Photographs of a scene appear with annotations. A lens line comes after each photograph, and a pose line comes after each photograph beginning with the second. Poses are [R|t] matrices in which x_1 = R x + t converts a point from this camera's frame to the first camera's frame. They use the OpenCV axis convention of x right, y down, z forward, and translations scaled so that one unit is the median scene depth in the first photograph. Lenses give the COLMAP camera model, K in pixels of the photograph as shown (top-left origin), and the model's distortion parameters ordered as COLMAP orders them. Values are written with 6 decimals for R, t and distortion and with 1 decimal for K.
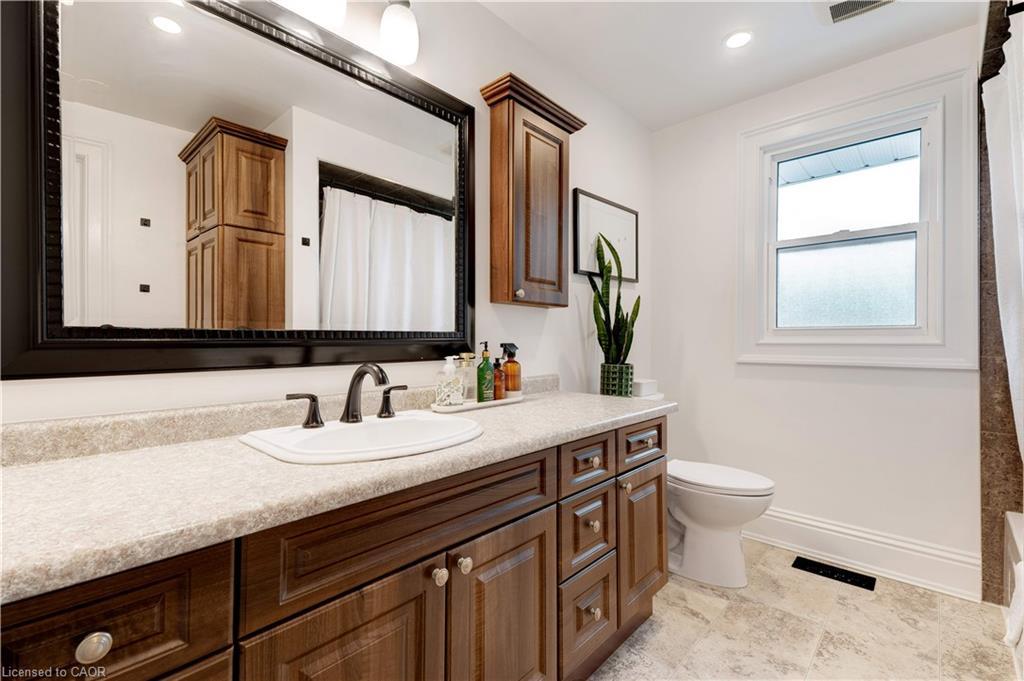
lens RADIAL K [[448.6, 0, 511.6], [0, 448.6, 337.7], [0, 0, 1]] dist [0.028563, -0.005986]
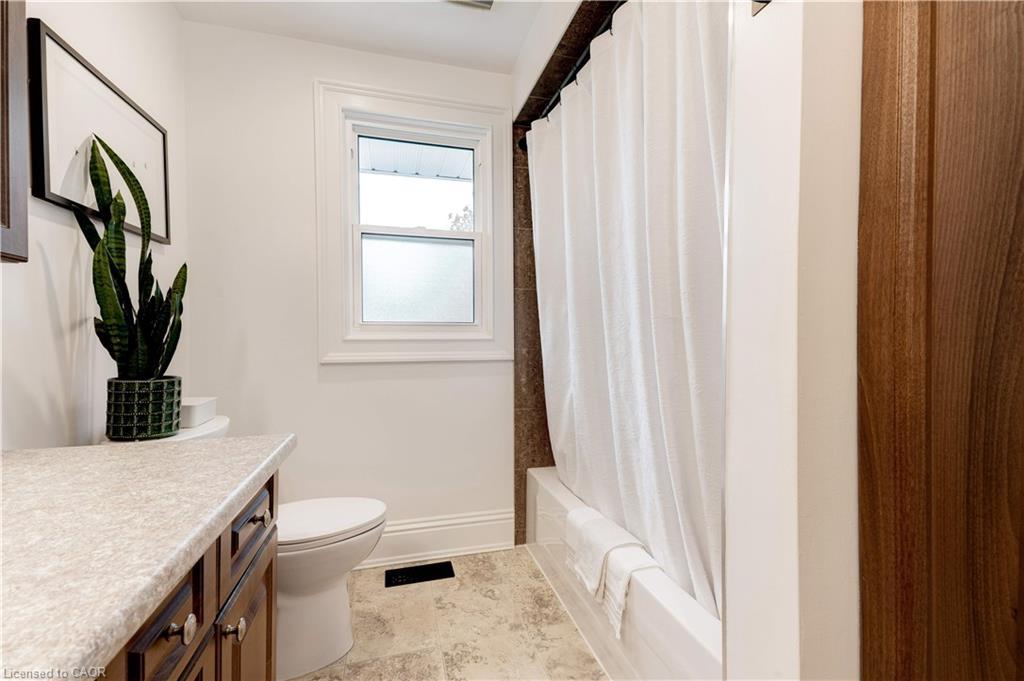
lens RADIAL K [[448.6, 0, 513.2], [0, 448.6, 338.8], [0, 0, 1]] dist [0.028563, -0.005986]
pose [[0.533120, -0.007455, 0.846007, -0.003960], [-0.005024, 0.999916, 0.011977, -0.000405], [-0.846025, -0.010636, 0.533038, 0.307403]]
